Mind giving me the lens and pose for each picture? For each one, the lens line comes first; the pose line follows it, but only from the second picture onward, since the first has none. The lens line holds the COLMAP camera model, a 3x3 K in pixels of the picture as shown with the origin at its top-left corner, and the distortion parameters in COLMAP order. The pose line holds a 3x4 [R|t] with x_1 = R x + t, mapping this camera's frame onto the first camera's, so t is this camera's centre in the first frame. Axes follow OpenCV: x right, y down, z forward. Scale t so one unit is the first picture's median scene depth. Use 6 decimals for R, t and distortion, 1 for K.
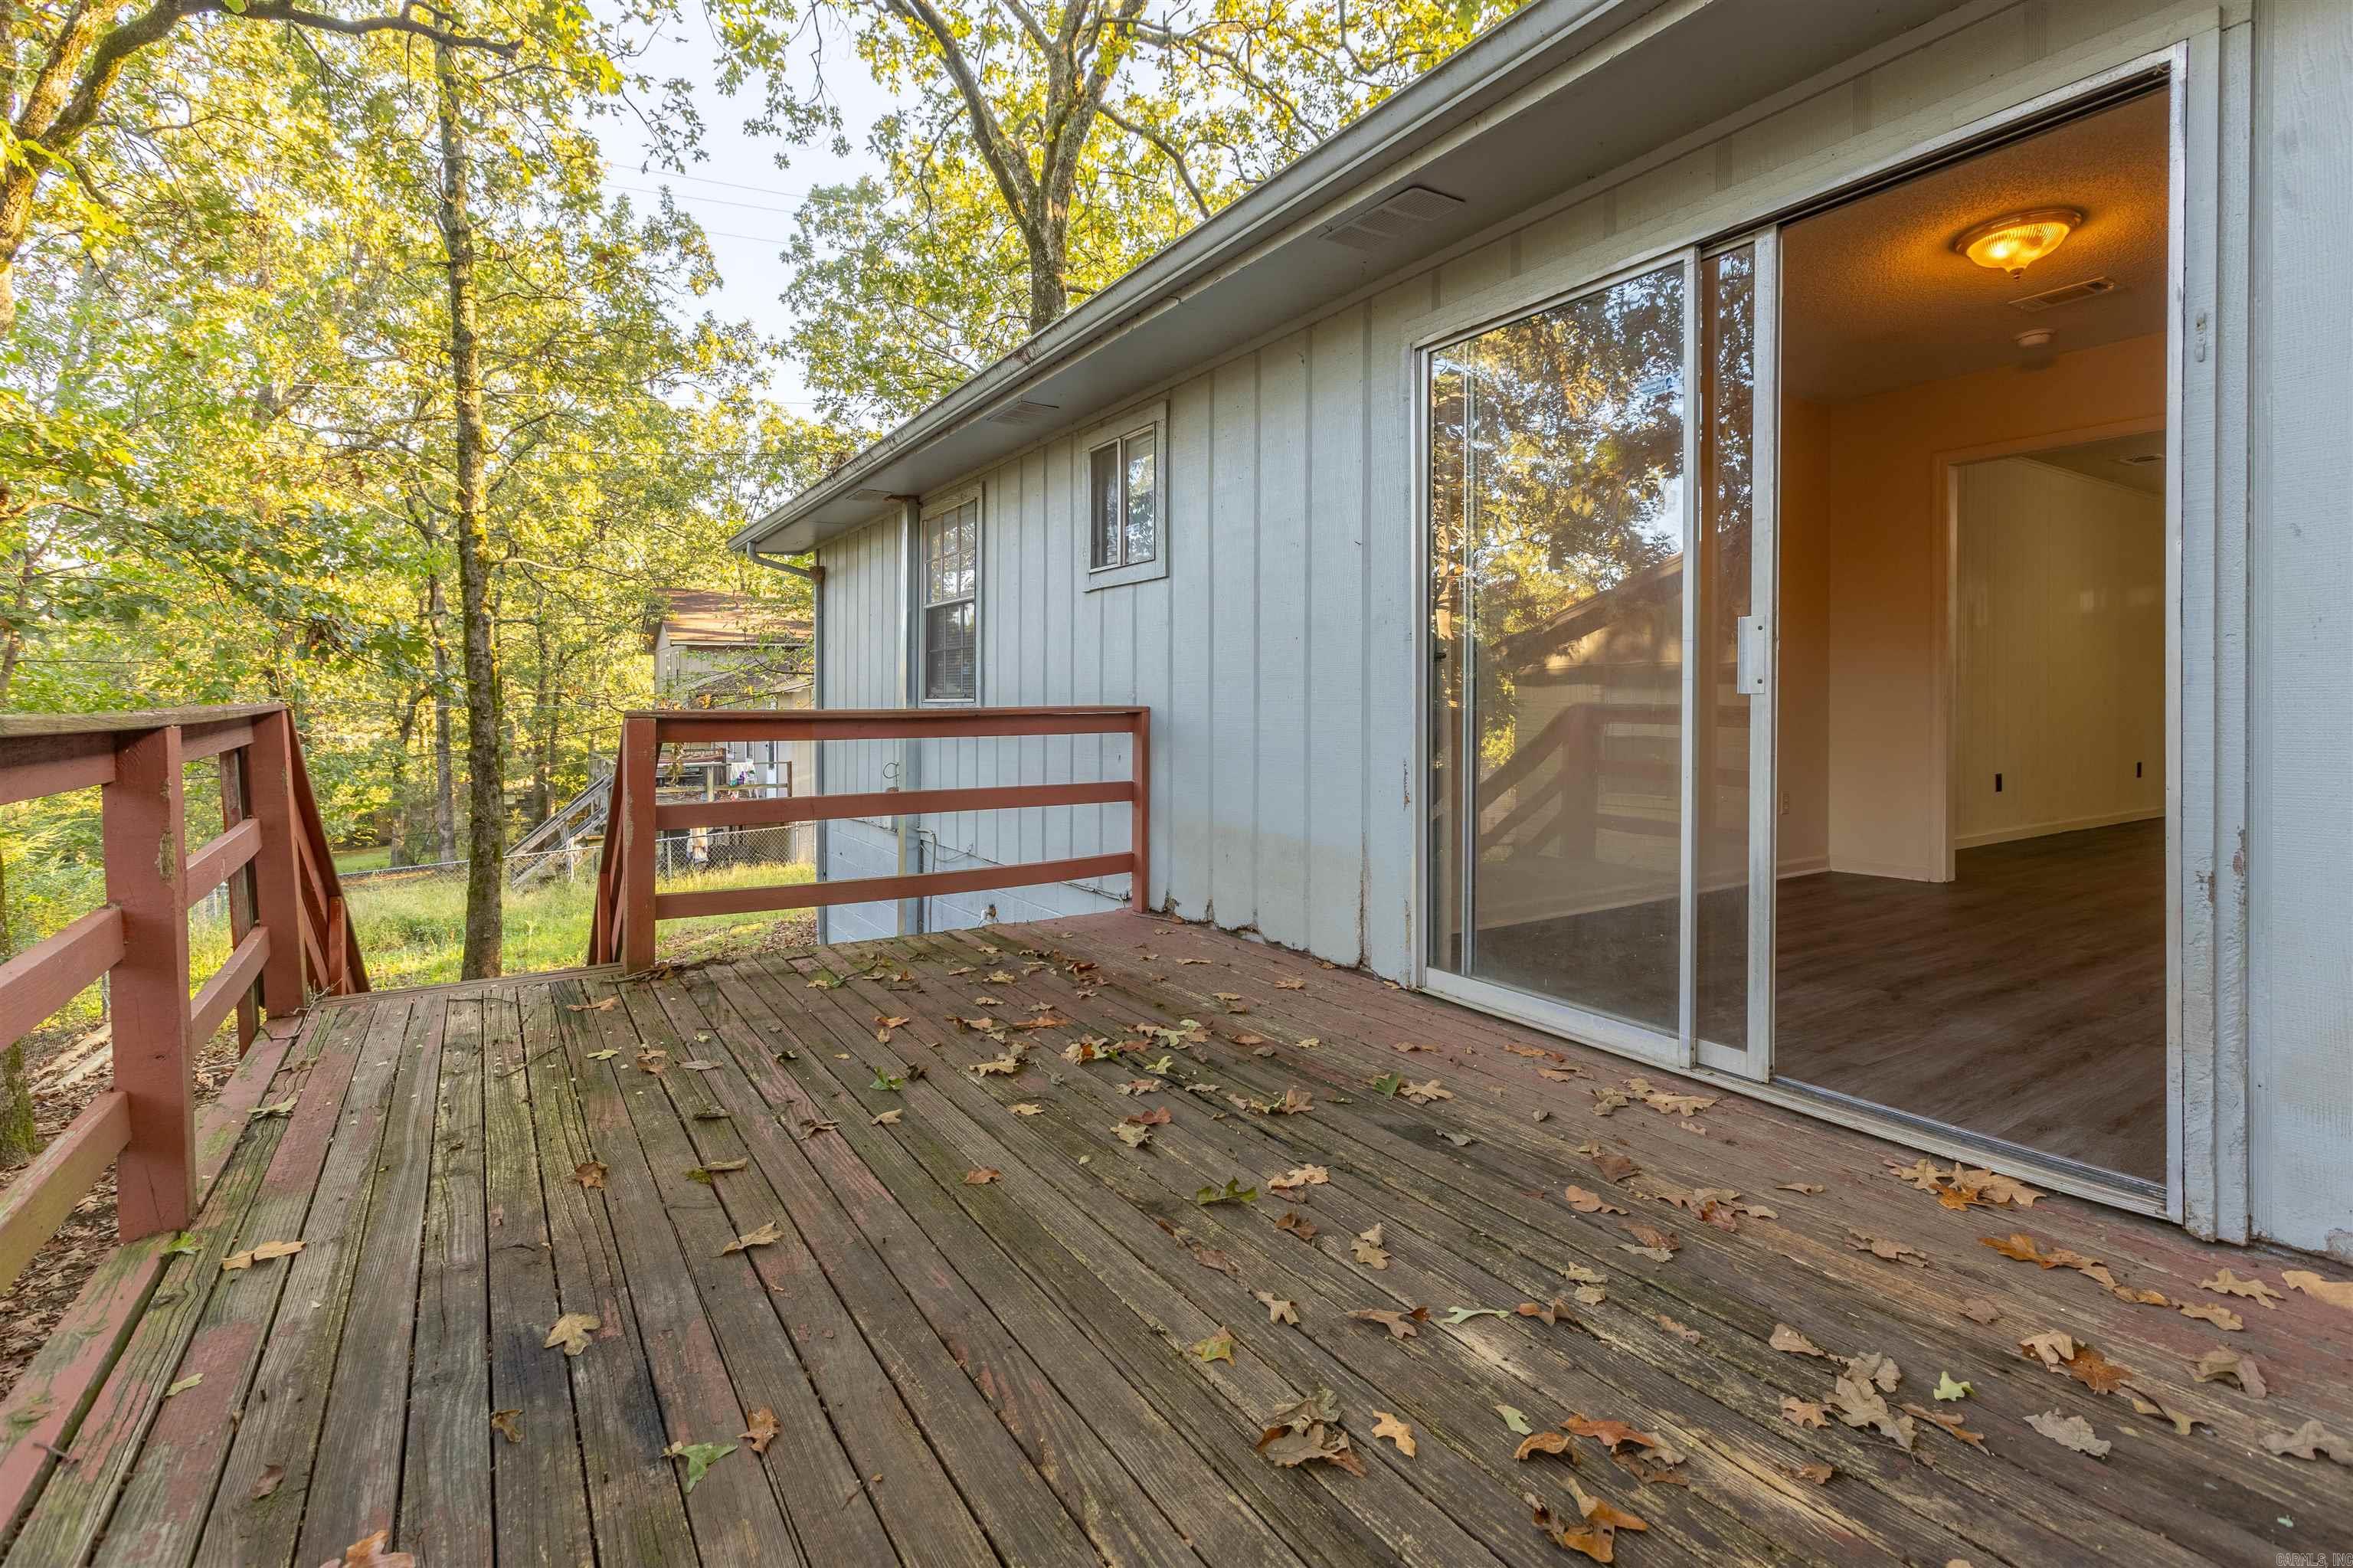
lens RADIAL K [[1060.0, 0, 1156.5], [0, 1060.0, 724.9], [0, 0, 1]] dist [0.002223, -0.001366]
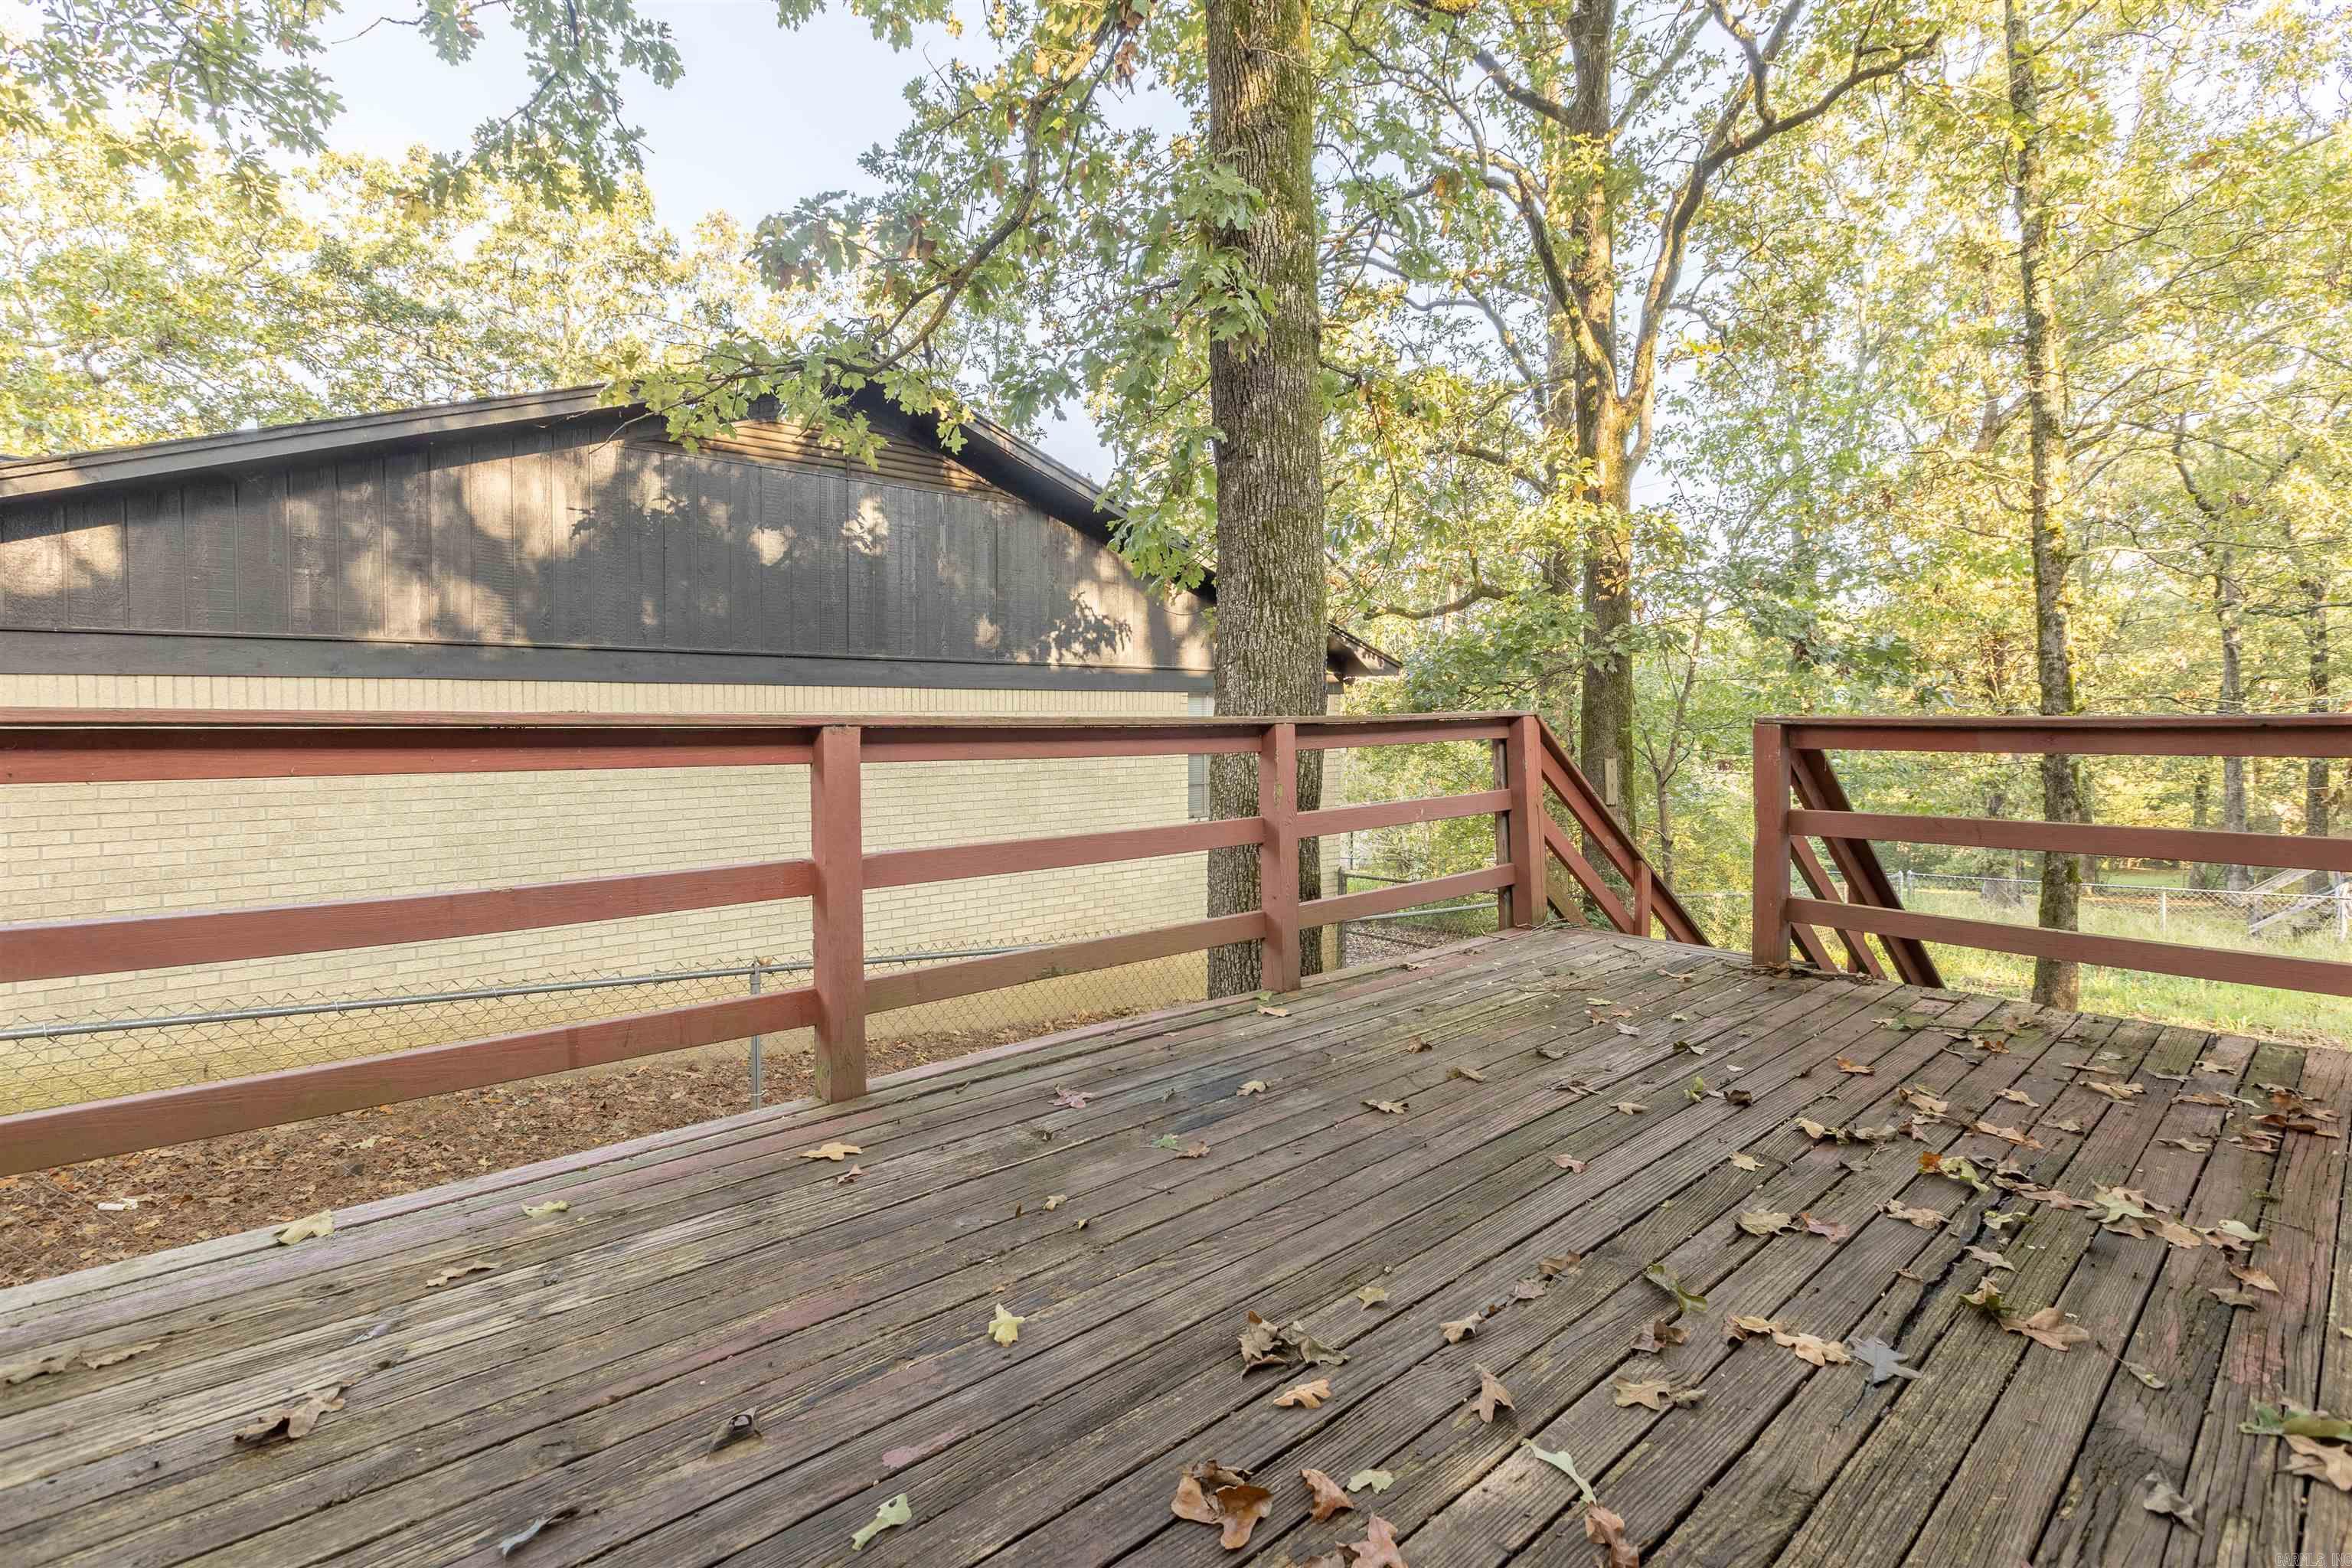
lens RADIAL K [[1059.5, 0, 1168.7], [0, 1059.5, 731.5], [0, 0, 1]] dist [0.002223, -0.001366]
pose [[0.171314, 0.014901, -0.985104, 0.159064], [-0.015926, 0.999797, 0.012353, -0.000387], [0.985088, 0.013573, 0.171517, 0.087641]]
